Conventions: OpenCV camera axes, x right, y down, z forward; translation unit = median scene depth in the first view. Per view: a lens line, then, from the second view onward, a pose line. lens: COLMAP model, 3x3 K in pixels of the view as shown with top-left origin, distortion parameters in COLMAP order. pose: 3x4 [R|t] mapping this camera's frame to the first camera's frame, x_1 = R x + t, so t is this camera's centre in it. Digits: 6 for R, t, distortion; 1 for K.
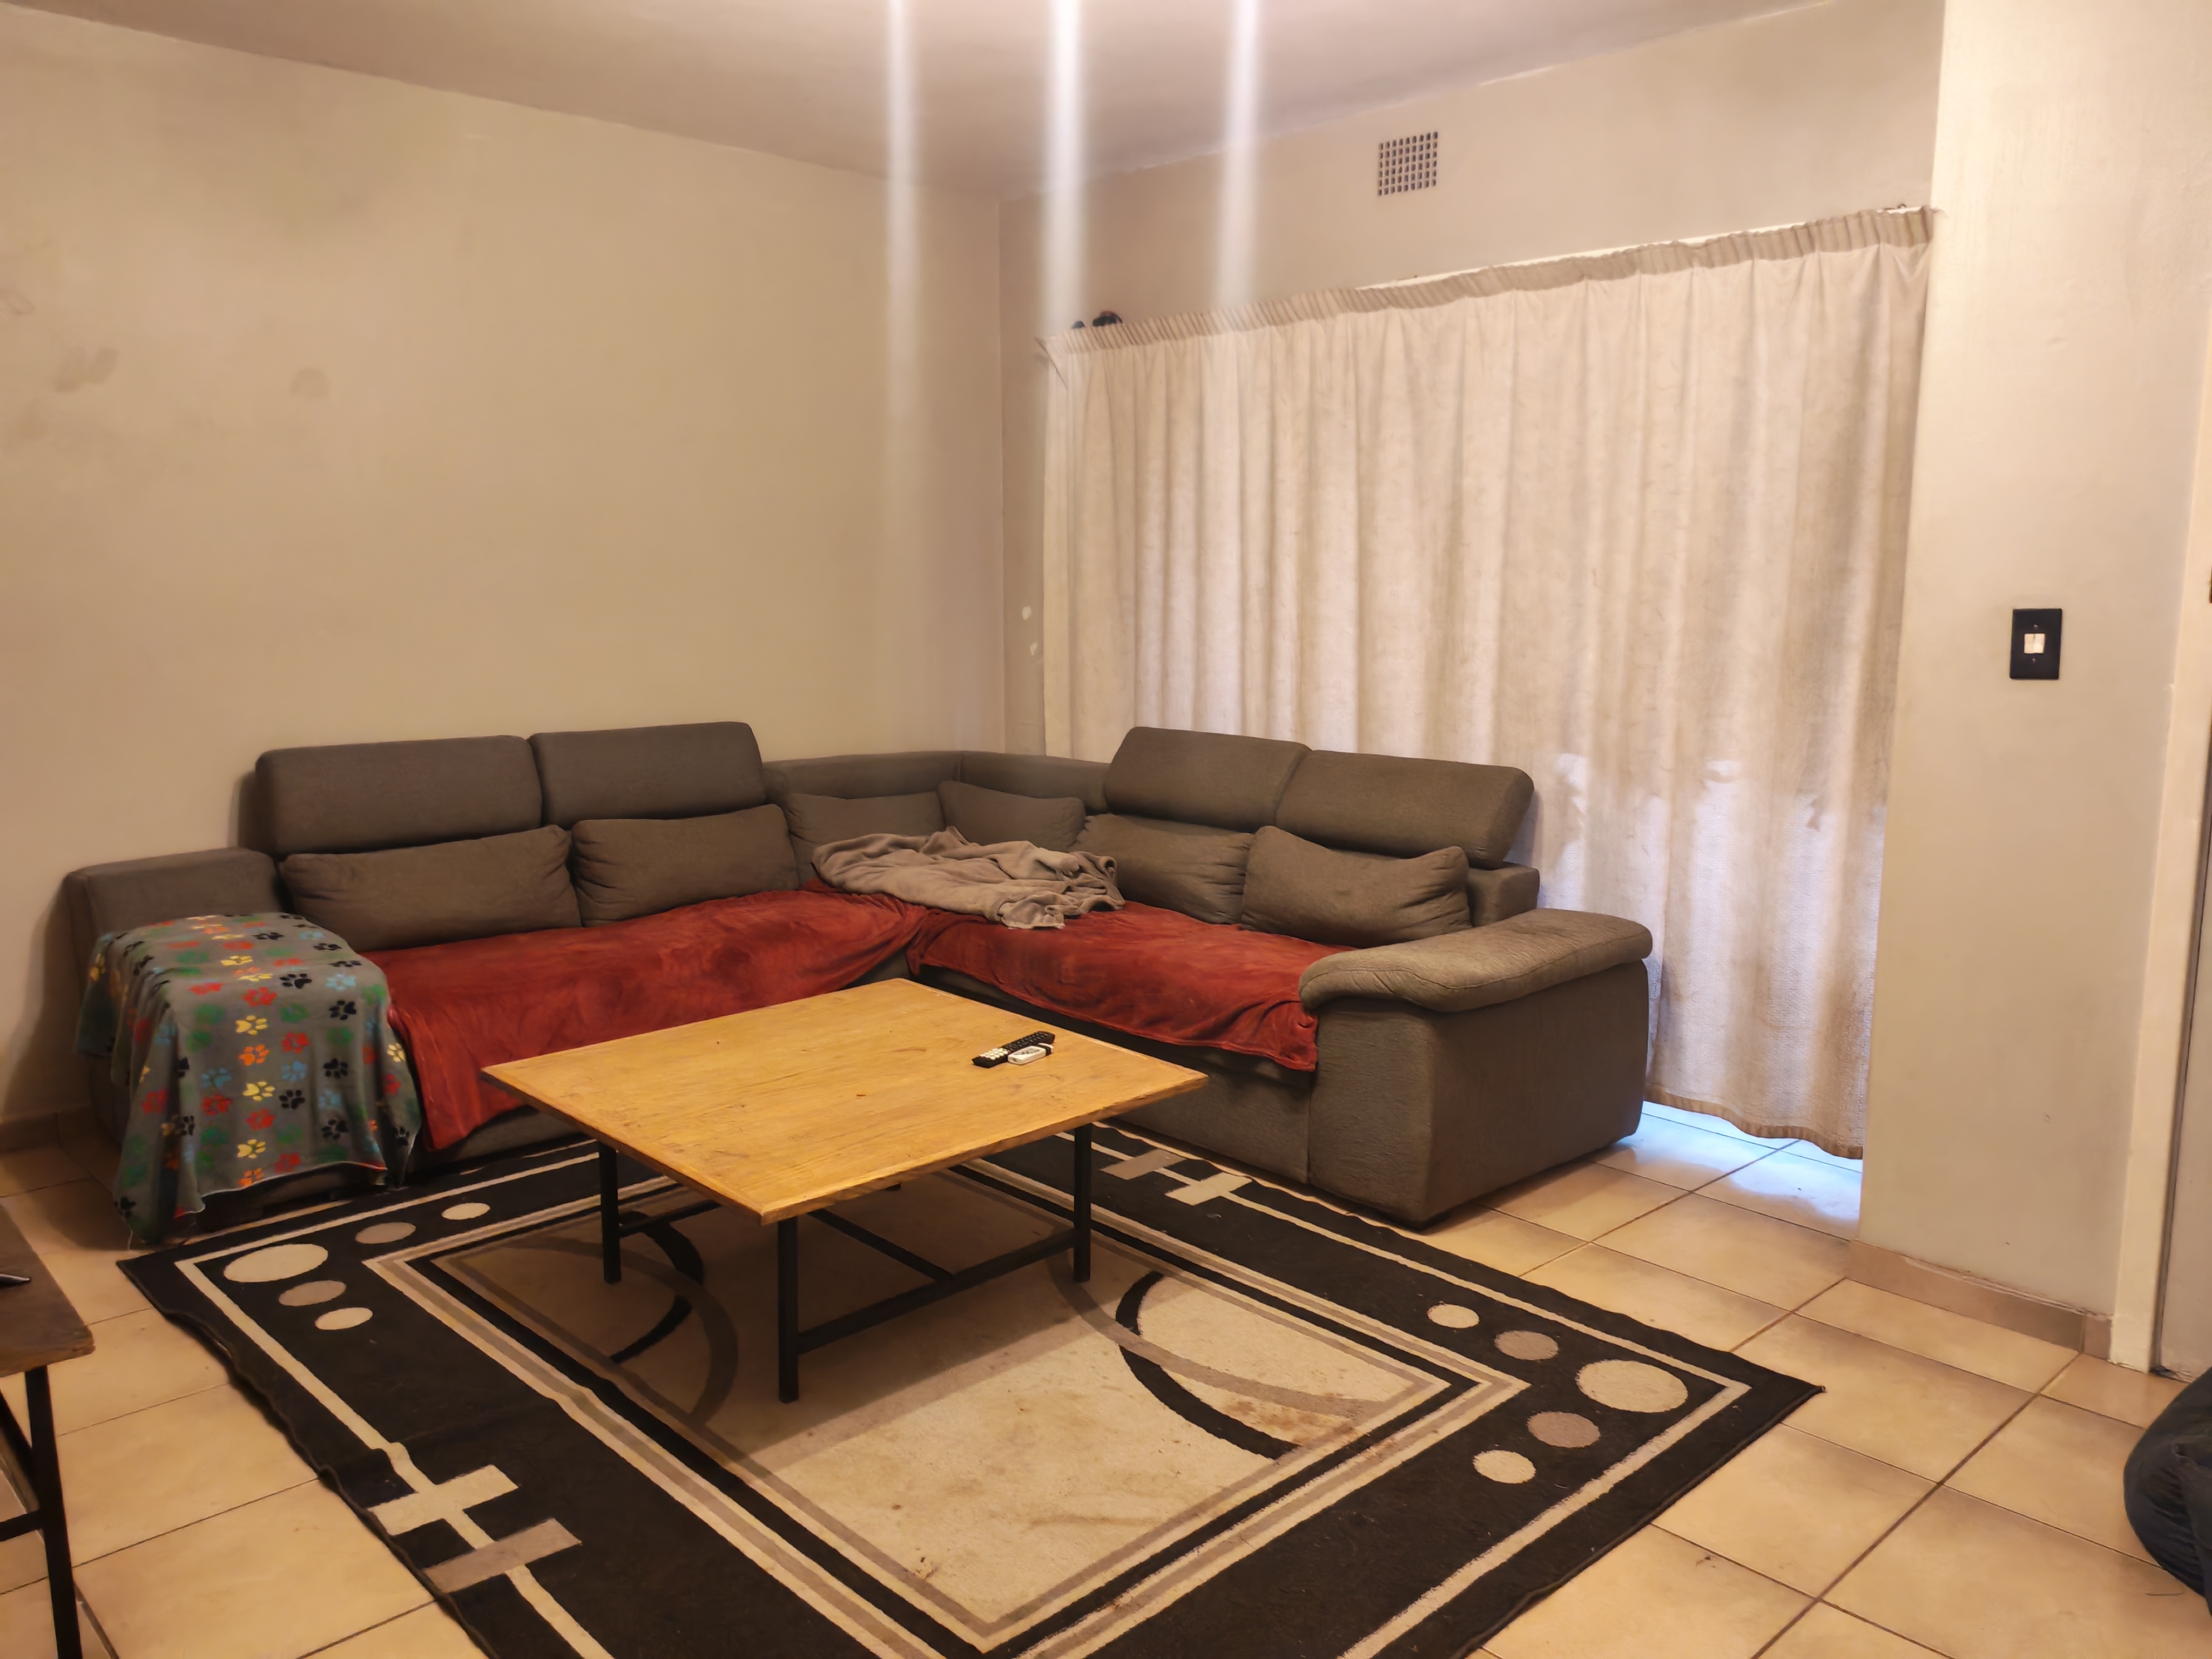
lens RADIAL K [[1713.0, 0, 1104.2], [0, 1713.0, 828.0], [0, 0, 1]] dist [-0.000659, -0.001353]
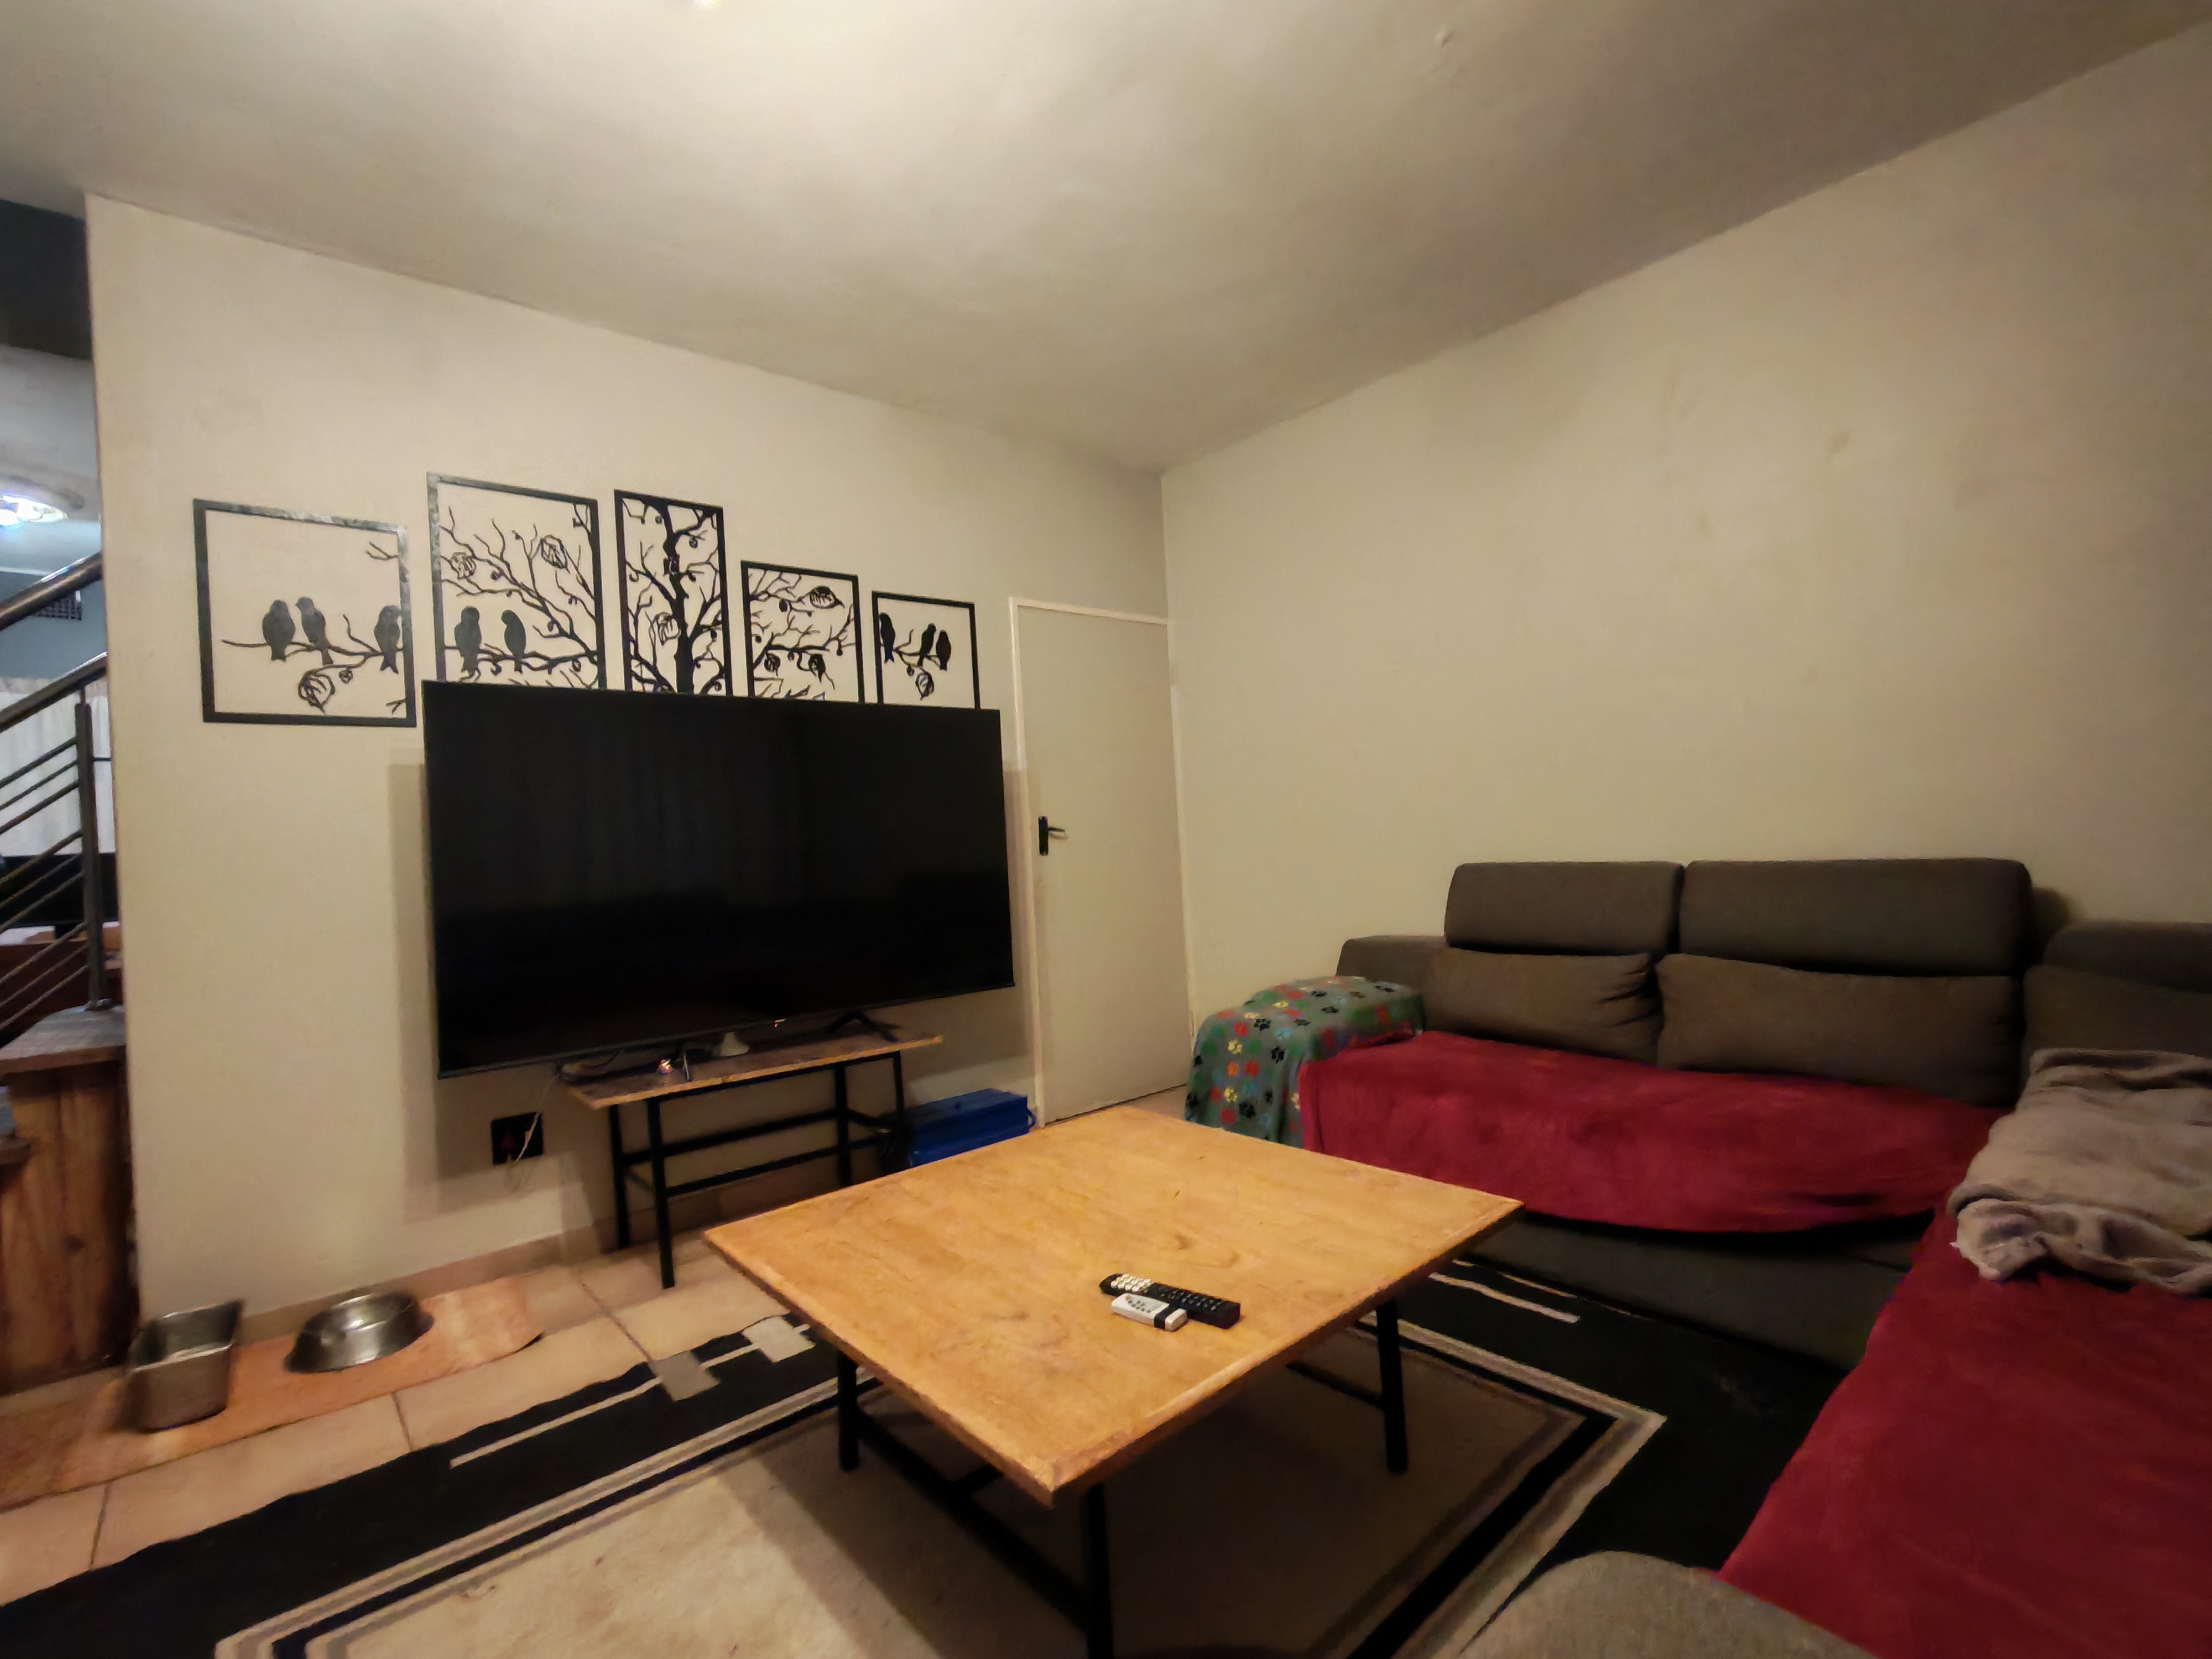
lens RADIAL K [[1012.3, 0, 1102.6], [0, 1012.3, 832.7], [0, 0, 1]] dist [-0.004005, -0.000856]
pose [[-0.054022, 0.001749, -0.998538, 0.359791], [-0.102624, 0.994693, 0.007294, -0.058451], [0.993252, 0.102868, -0.053555, 0.987235]]
